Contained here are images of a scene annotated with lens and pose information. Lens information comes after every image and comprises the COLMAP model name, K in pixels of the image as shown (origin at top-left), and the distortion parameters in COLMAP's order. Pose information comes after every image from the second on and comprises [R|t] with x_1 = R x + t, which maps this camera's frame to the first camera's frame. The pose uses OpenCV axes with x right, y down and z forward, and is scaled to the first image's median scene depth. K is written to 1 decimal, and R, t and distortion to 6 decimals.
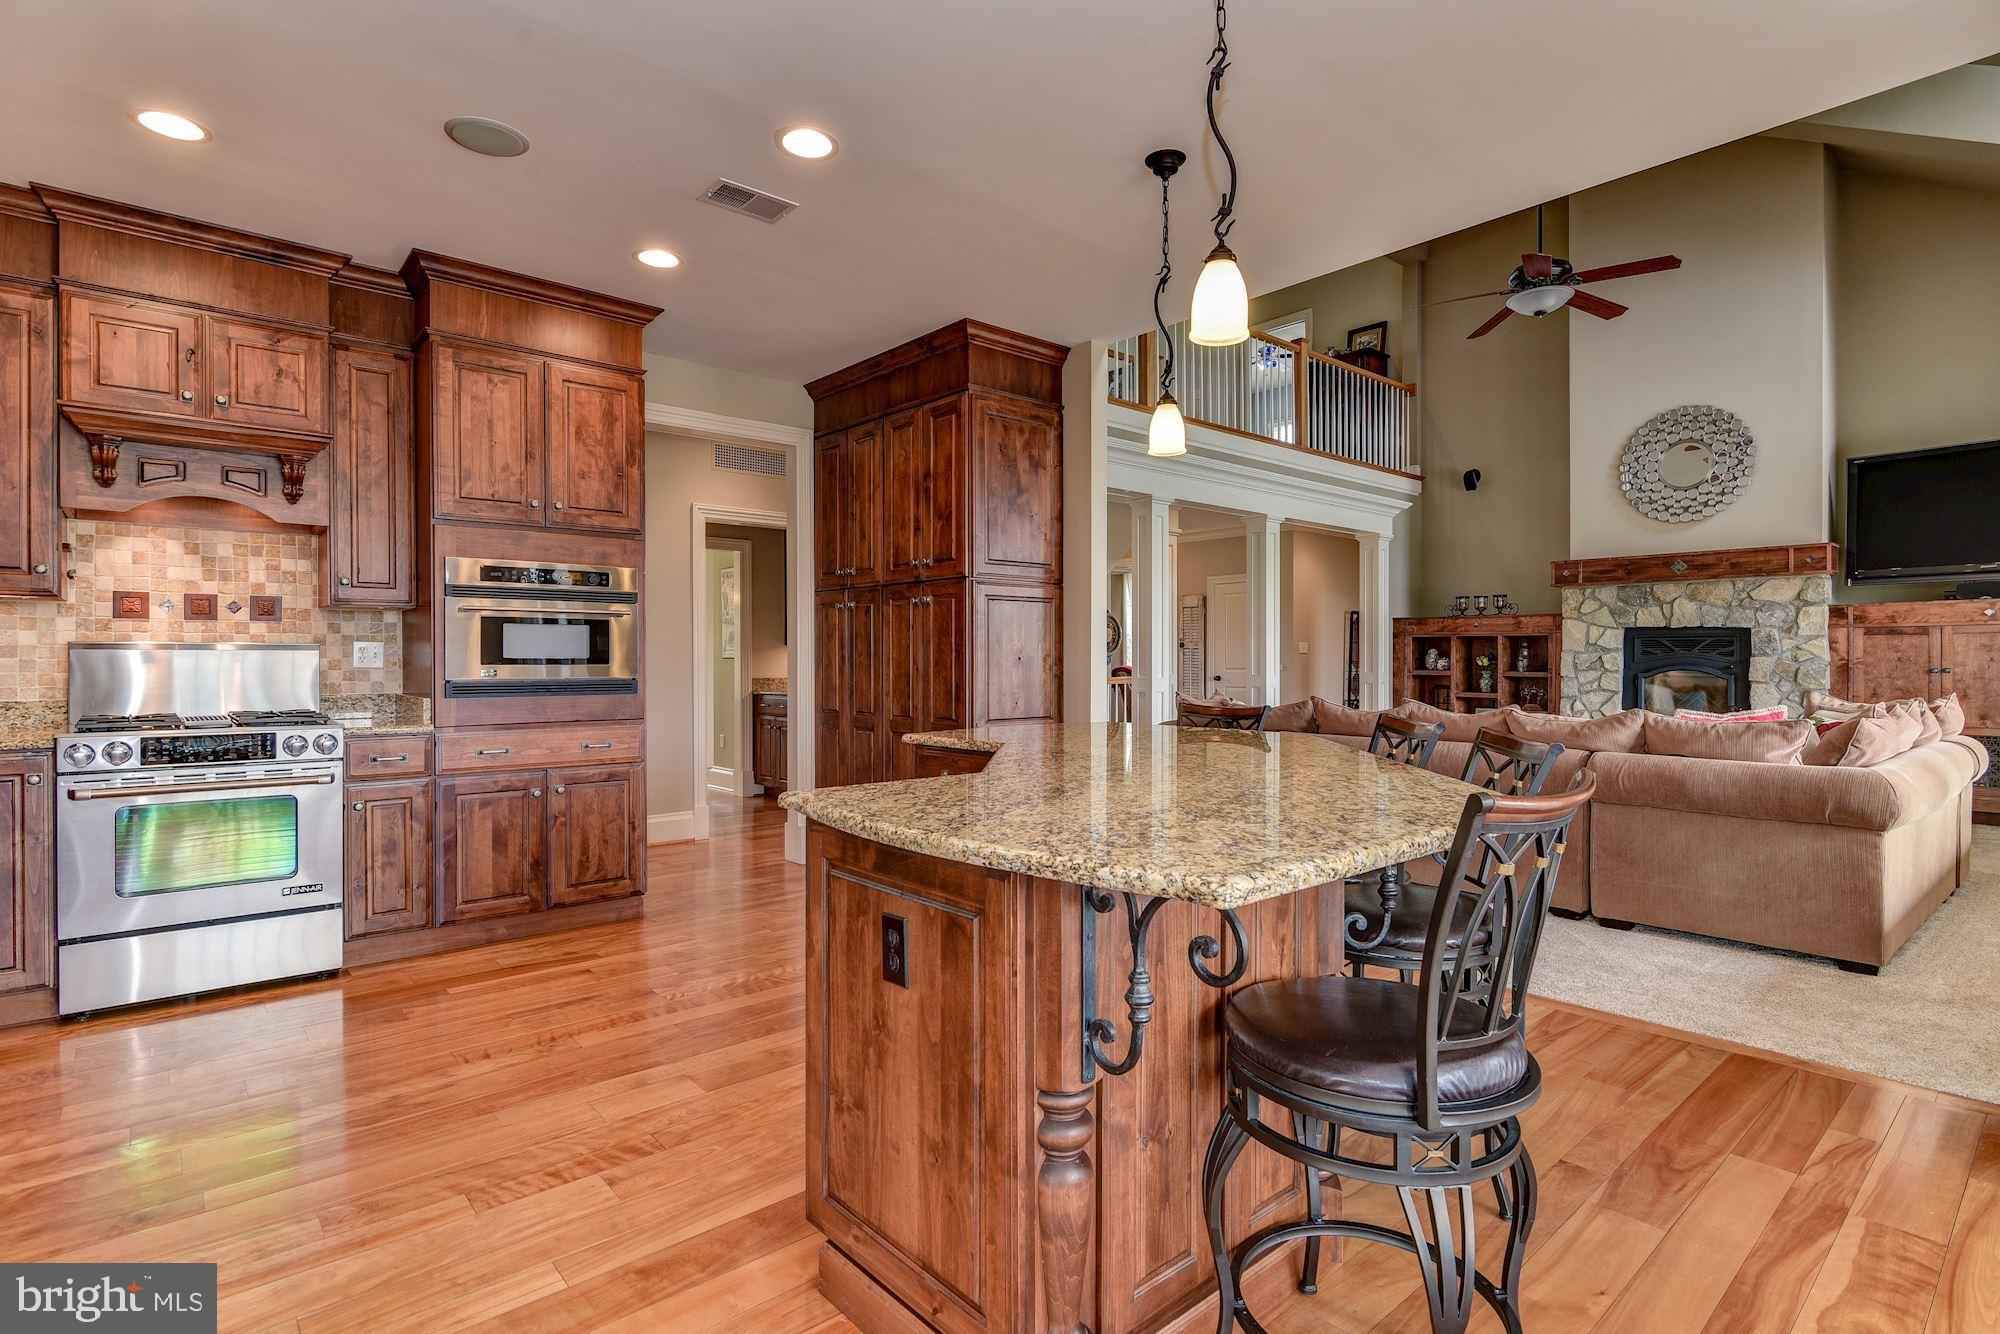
lens RADIAL K [[992.7, 0, 999.2], [0, 992.7, 666.5], [0, 0, 1]] dist [-0.002145, -0.001079]
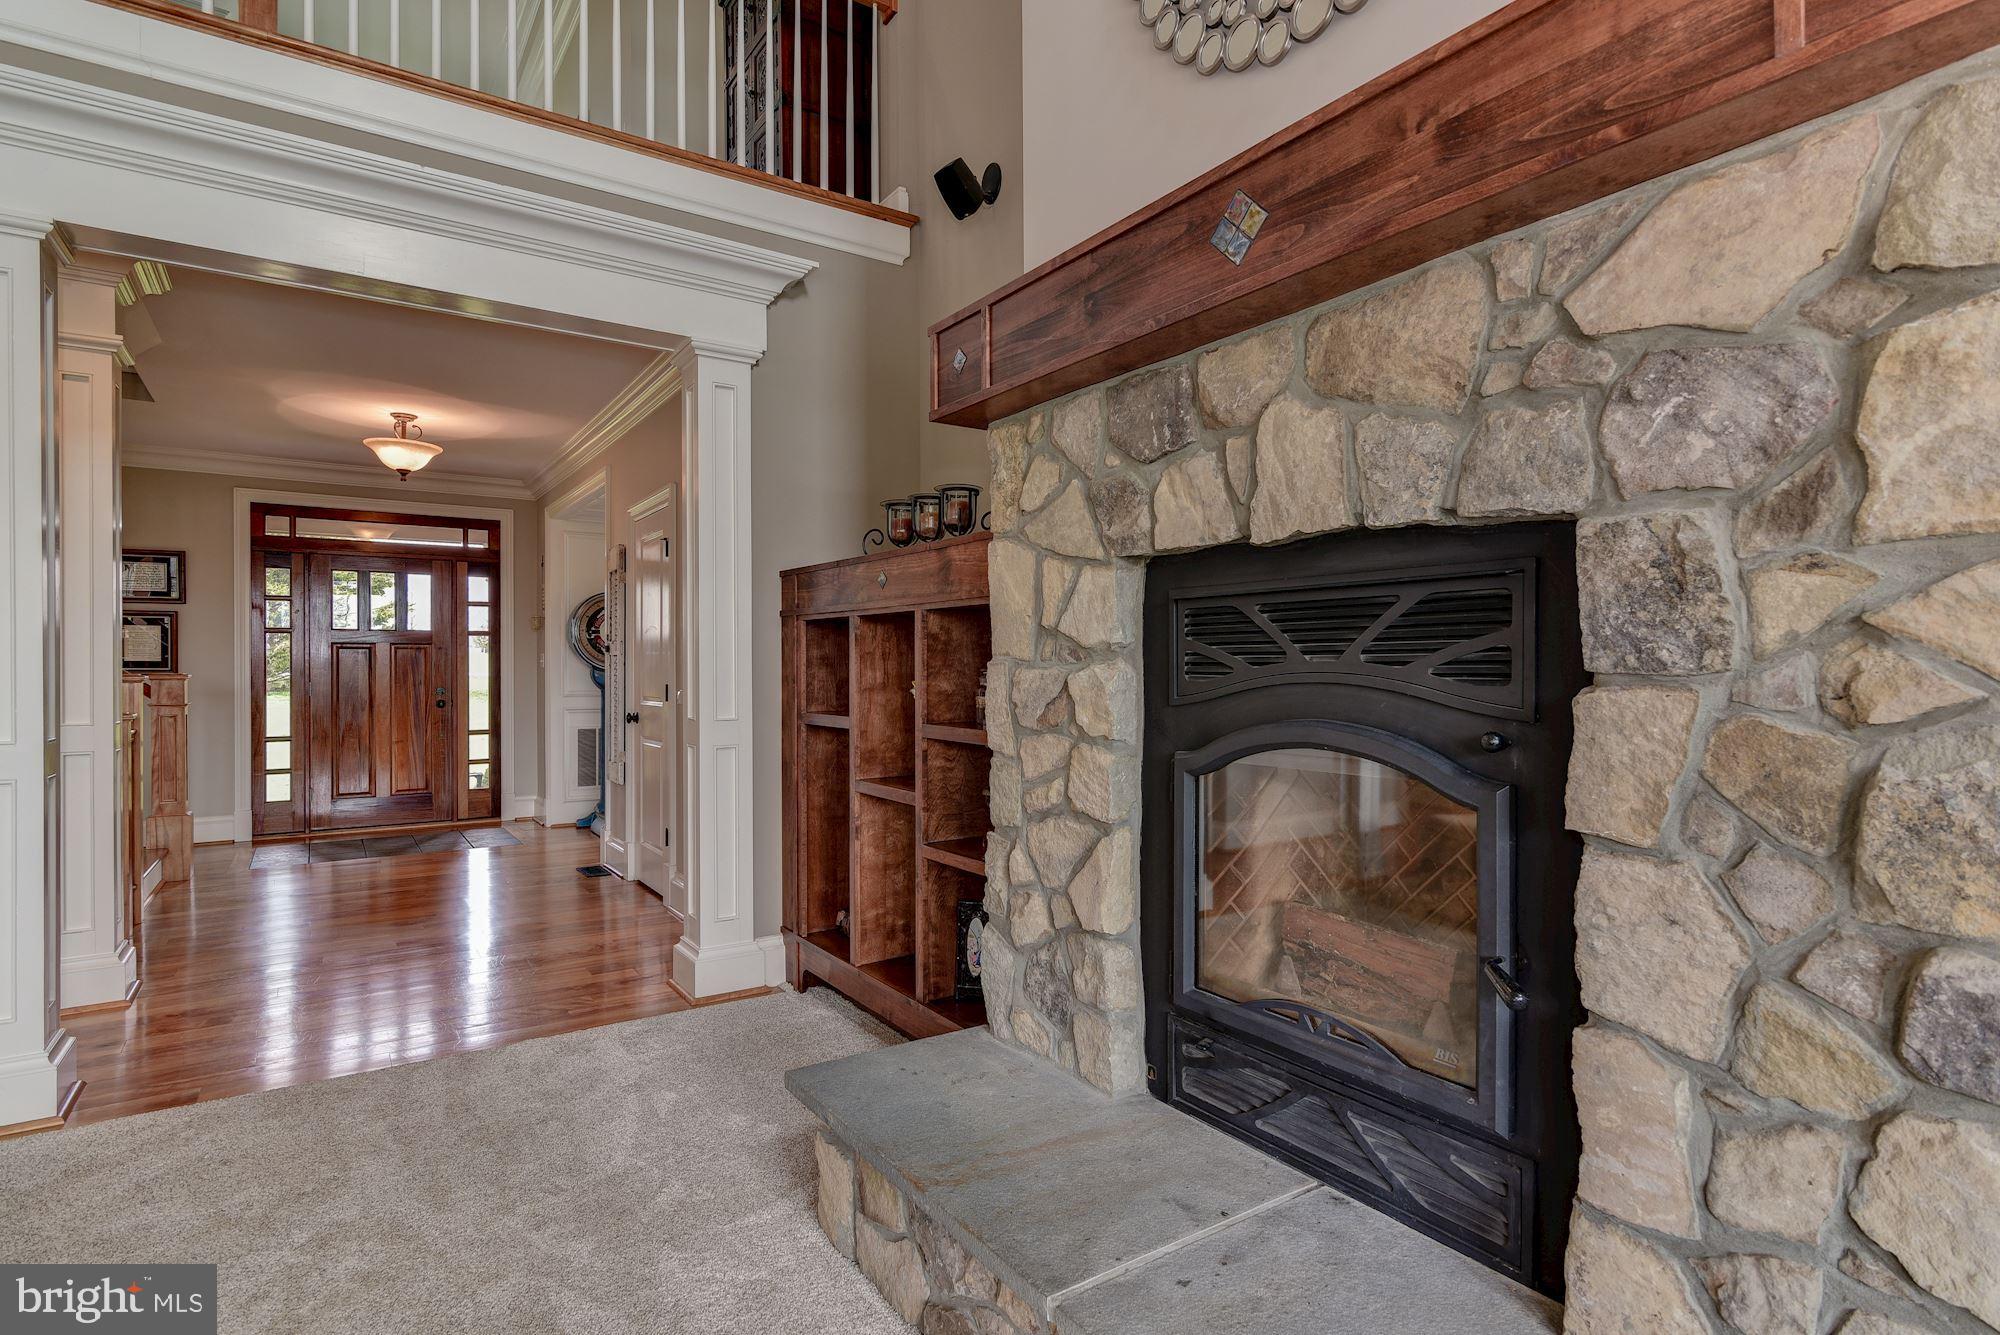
lens RADIAL K [[992.7, 0, 1019.2], [0, 992.7, 671.1], [0, 0, 1]] dist [-0.002145, -0.001079]
pose [[0.995970, -0.007302, -0.089393, 0.659269], [0.007240, 0.999973, -0.001015, -0.012716], [0.089398, 0.000364, 0.995996, 0.801007]]
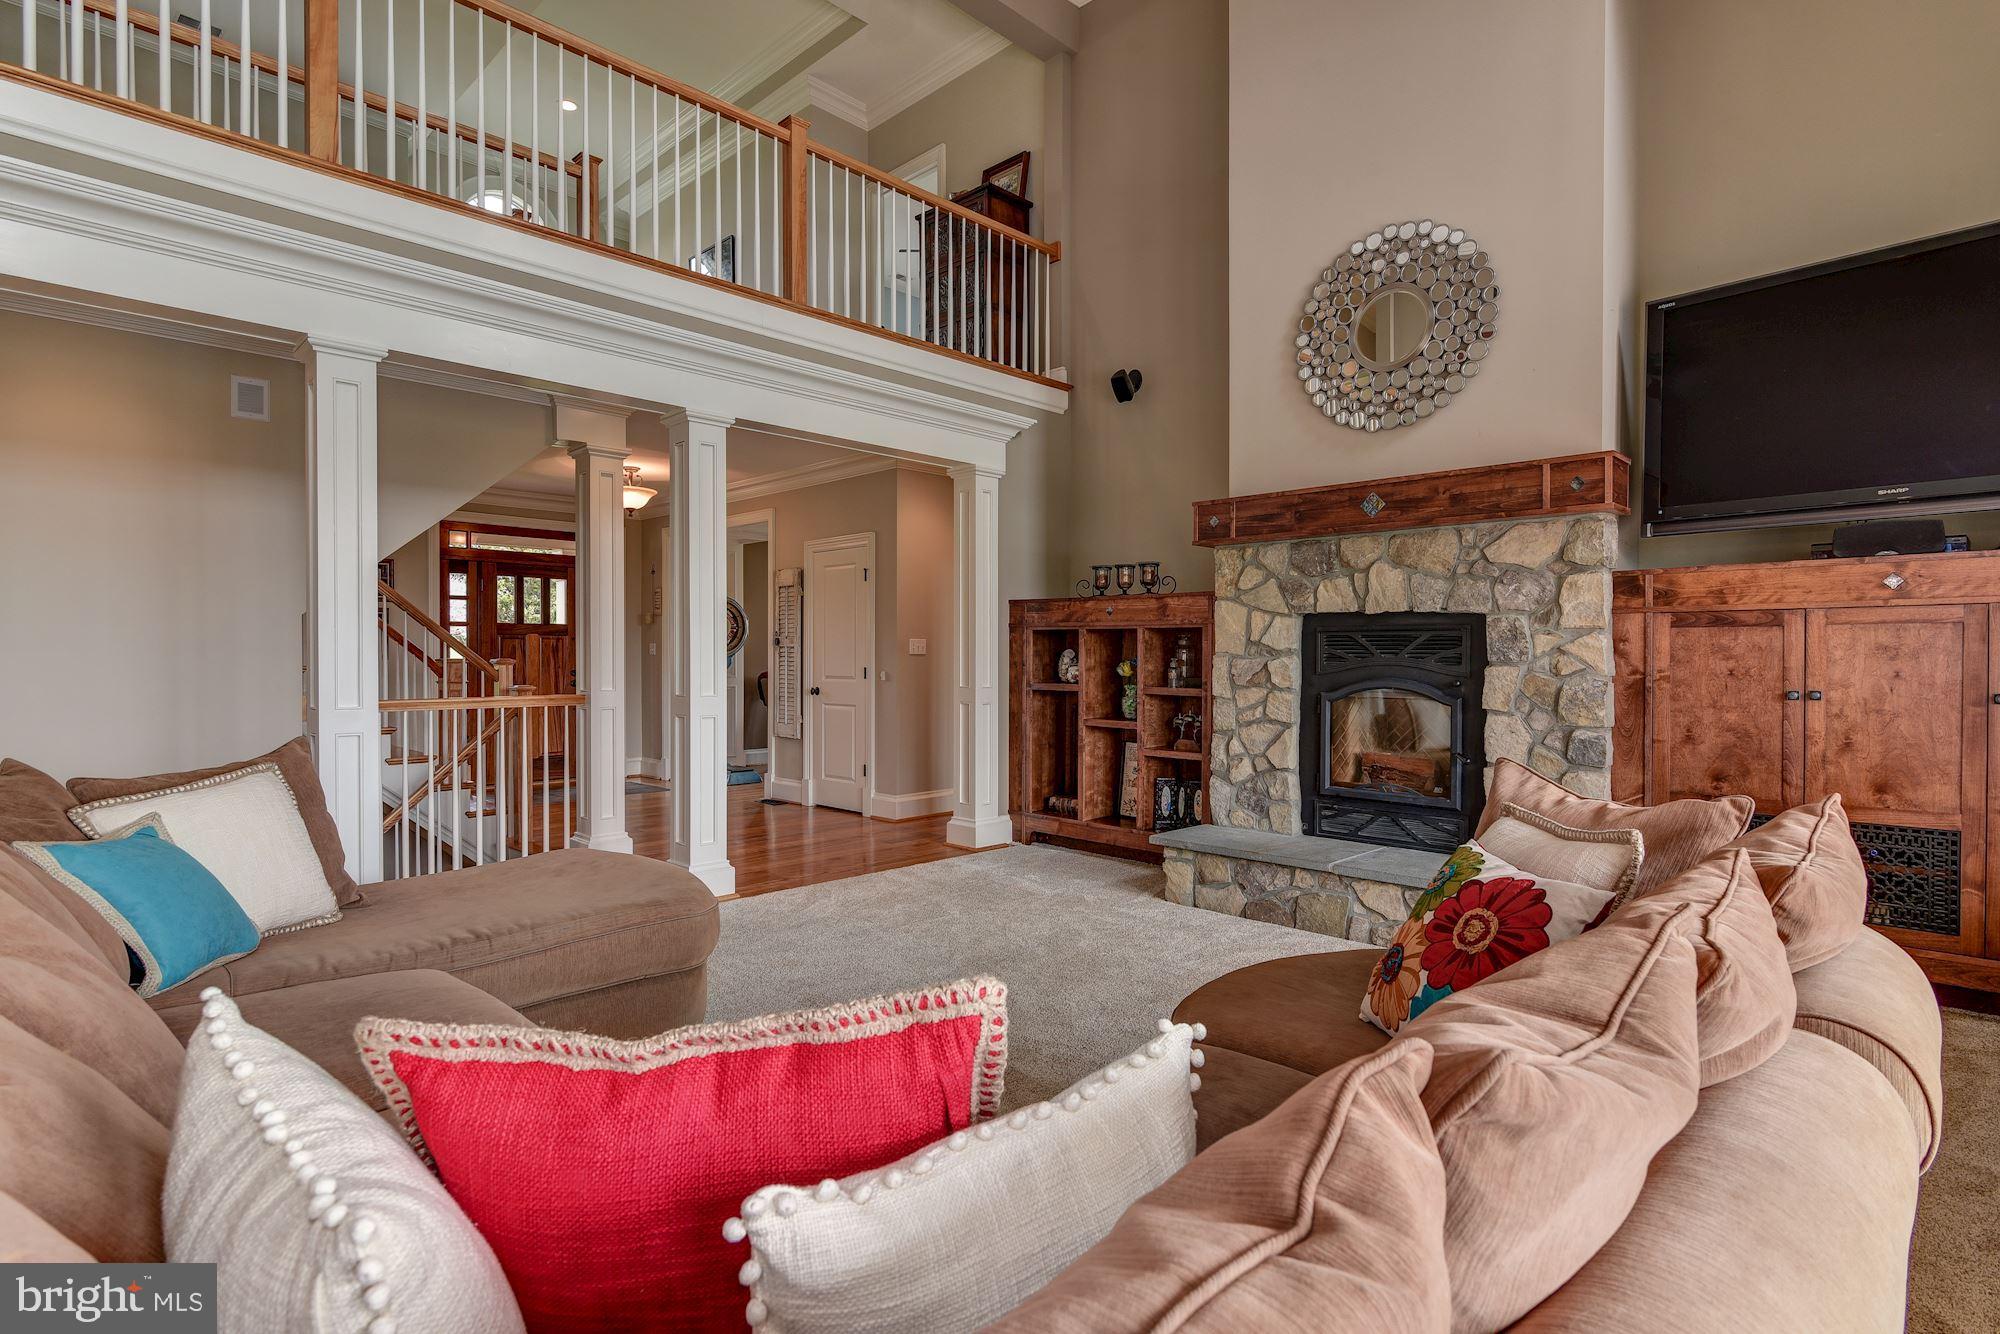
lens RADIAL K [[992.7, 0, 1021.7], [0, 992.7, 669.6], [0, 0, 1]] dist [-0.002145, -0.001079]
pose [[0.995089, -0.000380, 0.098979, 0.432681], [-0.000347, 0.999973, 0.007327, -0.011474], [-0.098979, -0.007325, 0.995063, 0.460945]]
